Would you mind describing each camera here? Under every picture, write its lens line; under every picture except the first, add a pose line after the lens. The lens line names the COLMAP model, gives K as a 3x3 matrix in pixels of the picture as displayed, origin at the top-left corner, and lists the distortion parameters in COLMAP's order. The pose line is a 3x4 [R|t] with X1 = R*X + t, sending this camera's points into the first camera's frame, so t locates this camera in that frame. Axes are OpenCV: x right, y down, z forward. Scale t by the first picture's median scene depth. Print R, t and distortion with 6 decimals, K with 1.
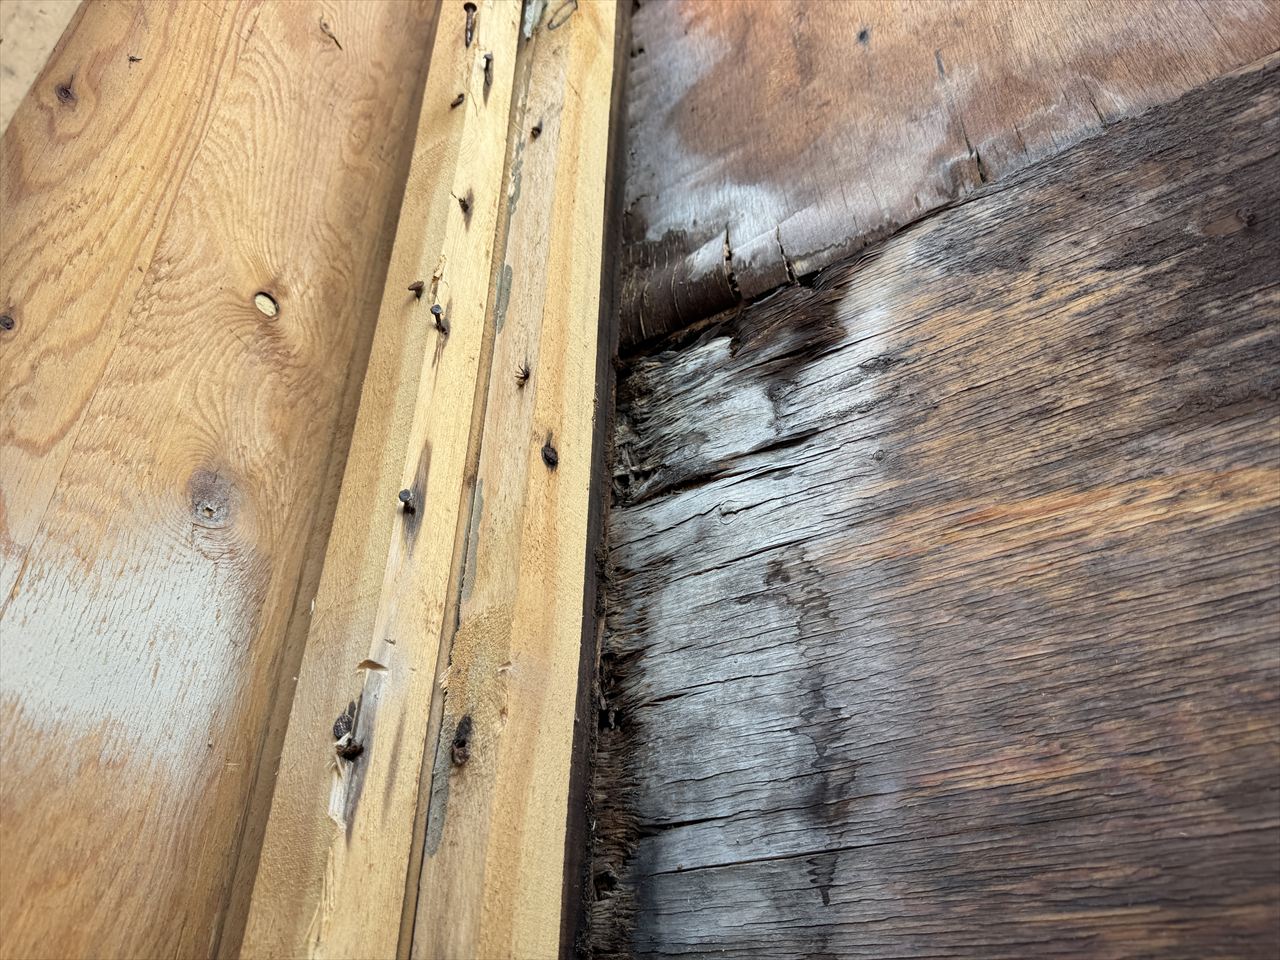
lens RADIAL K [[905.6, 0, 642.3], [0, 905.6, 480.6], [0, 0, 1]] dist [-0.000071, -0.000007]
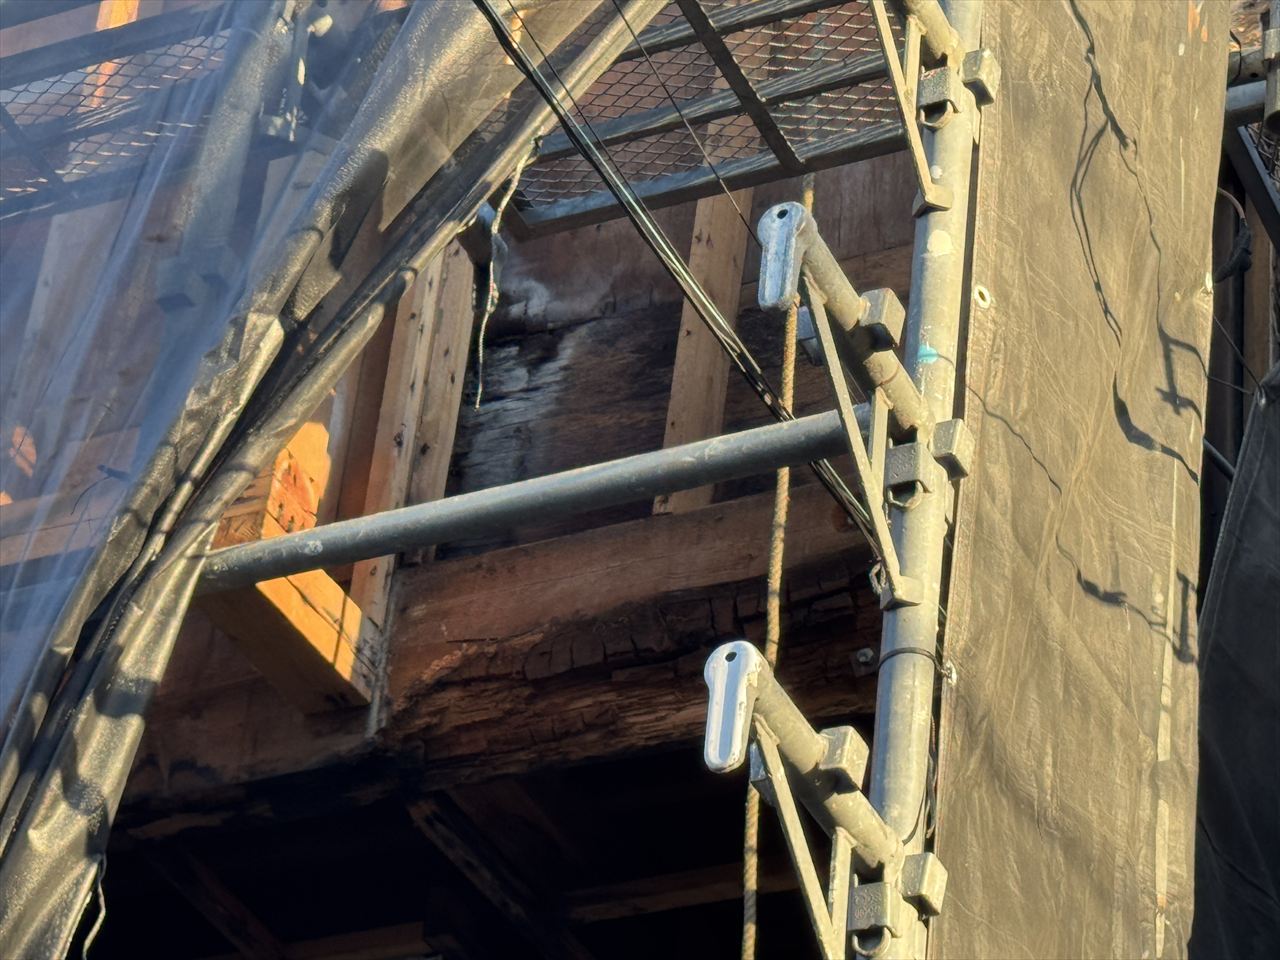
lens RADIAL K [[3769.3, 0, 640.1], [0, 3769.3, 480.3], [0, 0, 1]] dist [0.017161, 0.000000]
pose [[0.980498, 0.171202, 0.096510, -0.532224], [-0.166589, 0.984545, -0.054037, 0.732461], [-0.104269, 0.036905, 0.993864, -9.629110]]
